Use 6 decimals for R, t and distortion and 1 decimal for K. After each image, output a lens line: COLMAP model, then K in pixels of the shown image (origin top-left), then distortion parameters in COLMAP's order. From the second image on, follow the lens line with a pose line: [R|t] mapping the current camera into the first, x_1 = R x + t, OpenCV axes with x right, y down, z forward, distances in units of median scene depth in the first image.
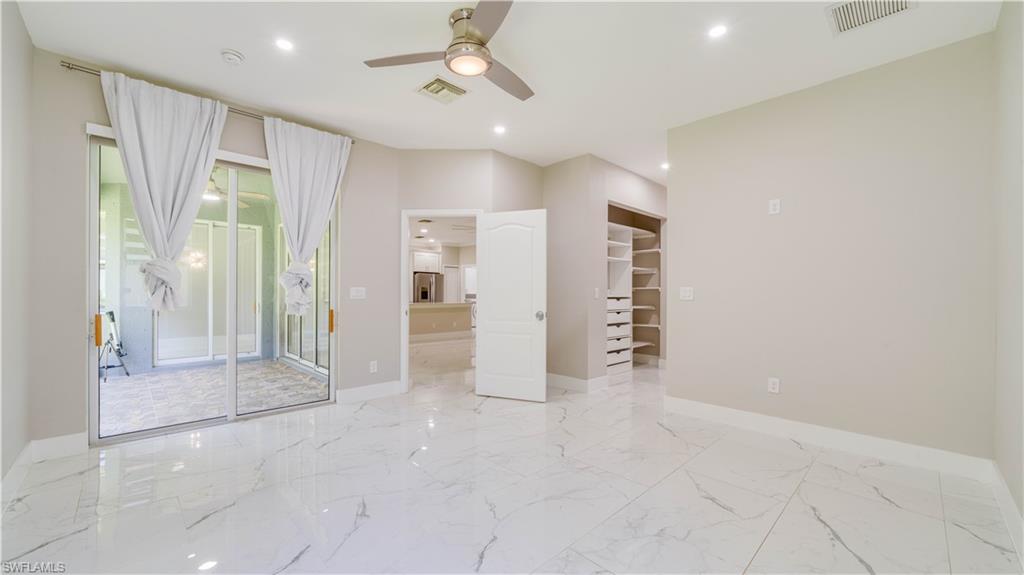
lens RADIAL K [[390.2, 0, 508.5], [0, 390.2, 294.4], [0, 0, 1]] dist [-0.000483, 0.000164]
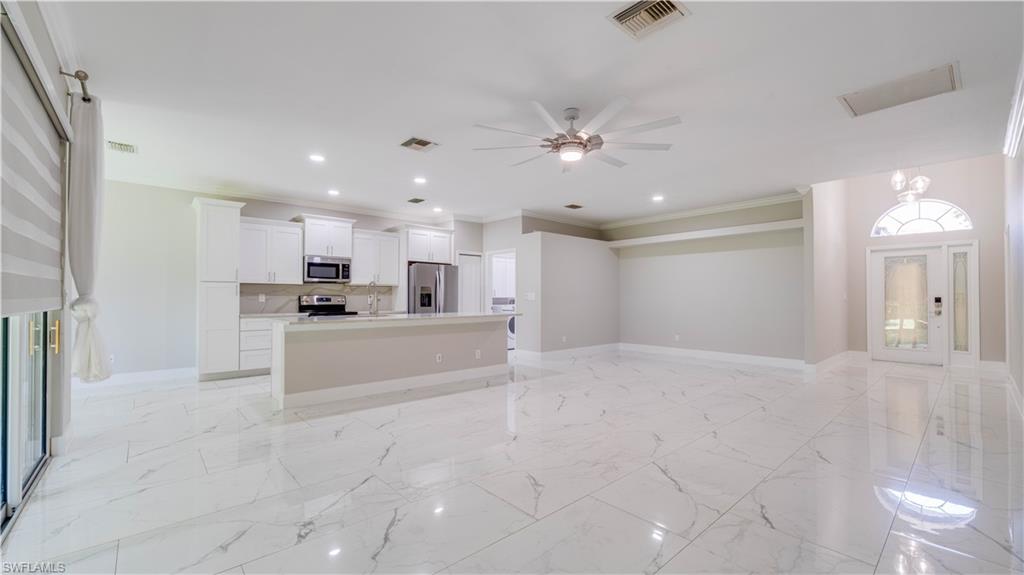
lens RADIAL K [[412.2, 0, 509.3], [0, 412.2, 291.8], [0, 0, 1]] dist [-0.000604, 0.000001]
pose [[0.999037, -0.004321, -0.043671, -0.059770], [0.003639, 0.999870, -0.015690, -0.000690], [0.043733, 0.015516, 0.998923, 0.372250]]
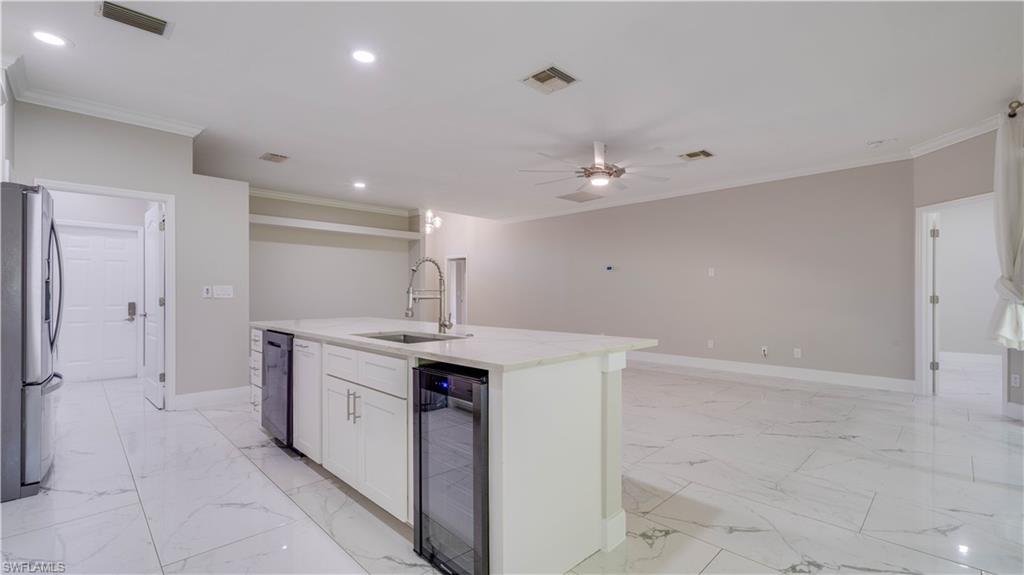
lens RADIAL K [[446.1, 0, 511.0], [0, 446.1, 294.0], [0, 0, 1]] dist [0.000815, 0.000156]
pose [[-0.011422, -0.003397, 0.999929, -0.437868], [0.003460, 0.999988, 0.003436, -0.001981], [-0.999929, 0.003499, -0.011410, 0.759746]]
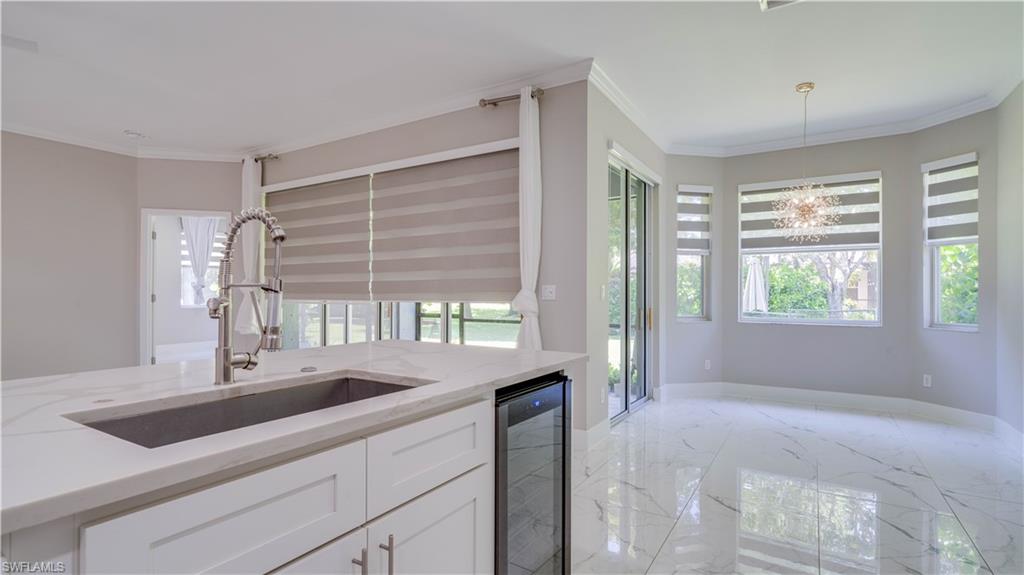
lens RADIAL K [[484.5, 0, 506.3], [0, 484.5, 290.1], [0, 0, 1]] dist [0.001181, -0.000380]
pose [[-0.971286, -0.008136, -0.237775, -0.247959], [-0.007562, 0.999966, -0.003325, -0.003346], [0.237794, -0.001432, -0.971315, 0.906346]]
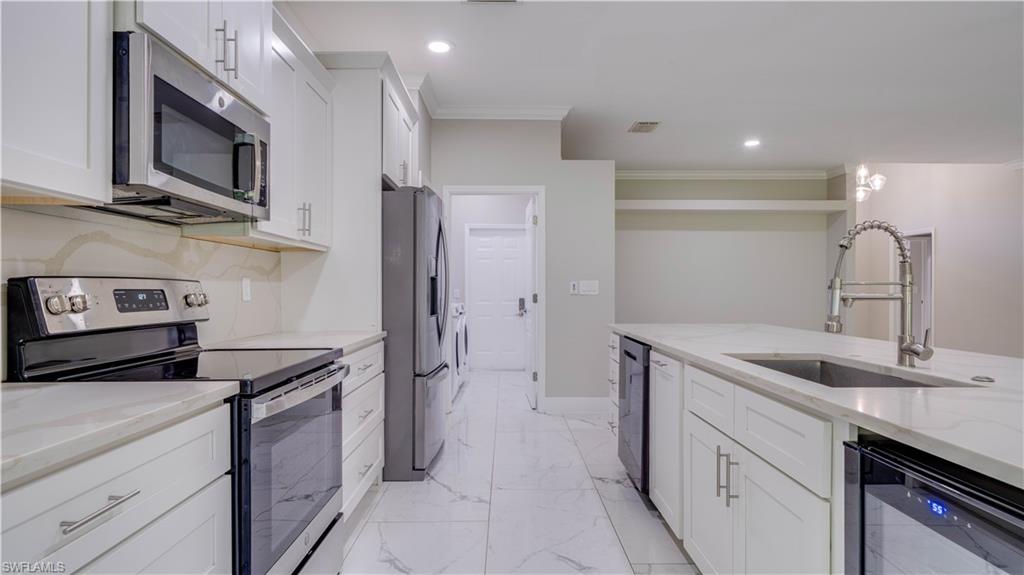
lens RADIAL K [[518.6, 0, 506.7], [0, 518.6, 292.2], [0, 0, 1]] dist [0.000254, 0.000050]
pose [[0.692580, -0.004938, 0.721324, -0.381954], [0.002916, 0.999988, 0.004046, -0.001713], [-0.721335, -0.000699, 0.692586, 0.773405]]
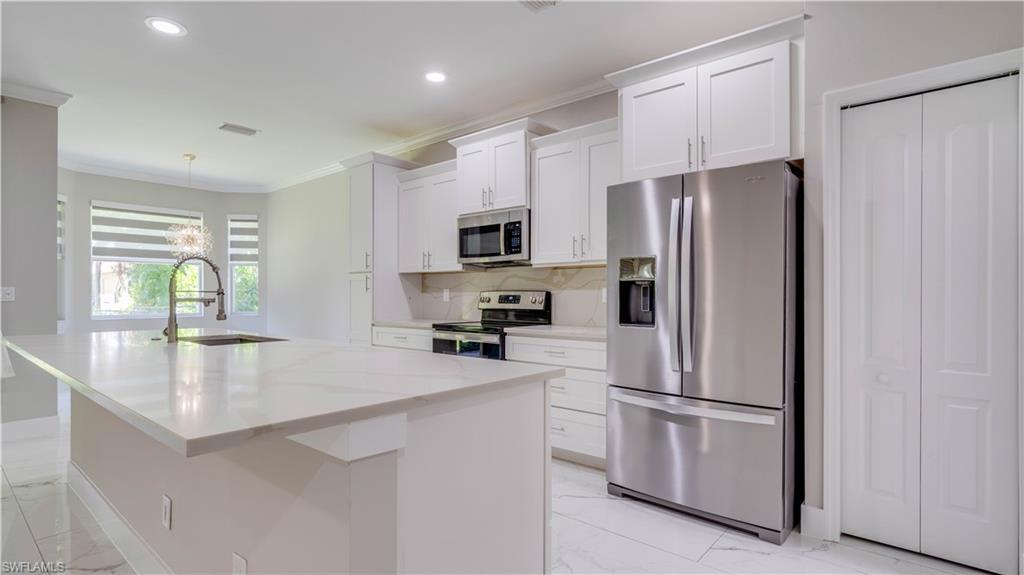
lens RADIAL K [[500.0, 0, 508.5], [0, 500.0, 292.7], [0, 0, 1]] dist [0.000836, -0.000088]
pose [[0.093829, -0.006229, -0.995569, 0.005904], [0.000670, 0.999981, -0.006193, -0.001862], [0.995588, -0.000086, 0.093832, 0.911171]]
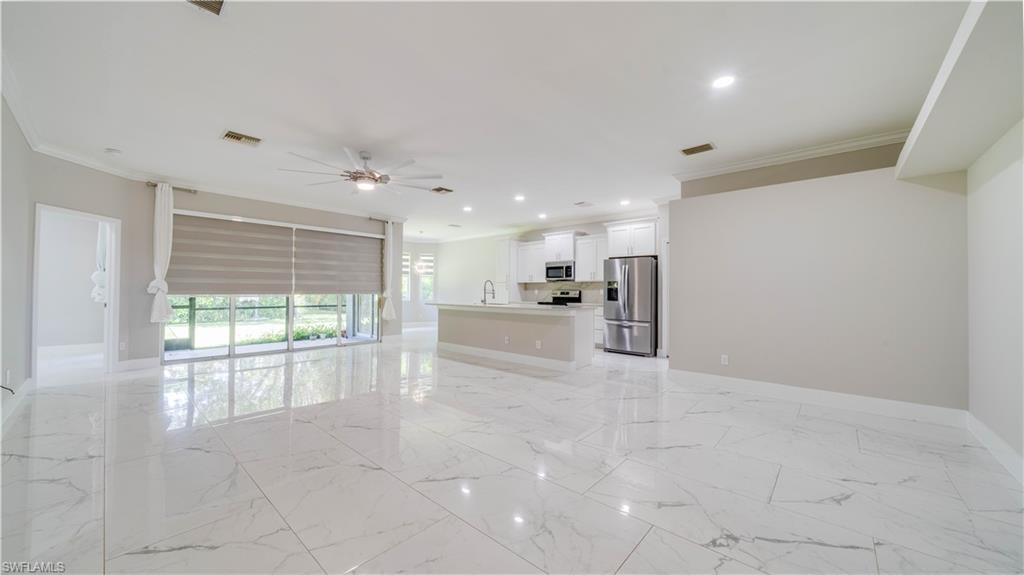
lens RADIAL K [[361.8, 0, 512.0], [0, 361.8, 287.5], [0, 0, 1]] dist [0.000477, 0.000026]
pose [[0.080097, -0.013684, -0.996693, 0.334675], [-0.007197, 0.999872, -0.014306, -0.000049], [0.996761, 0.008319, 0.079989, 0.788871]]
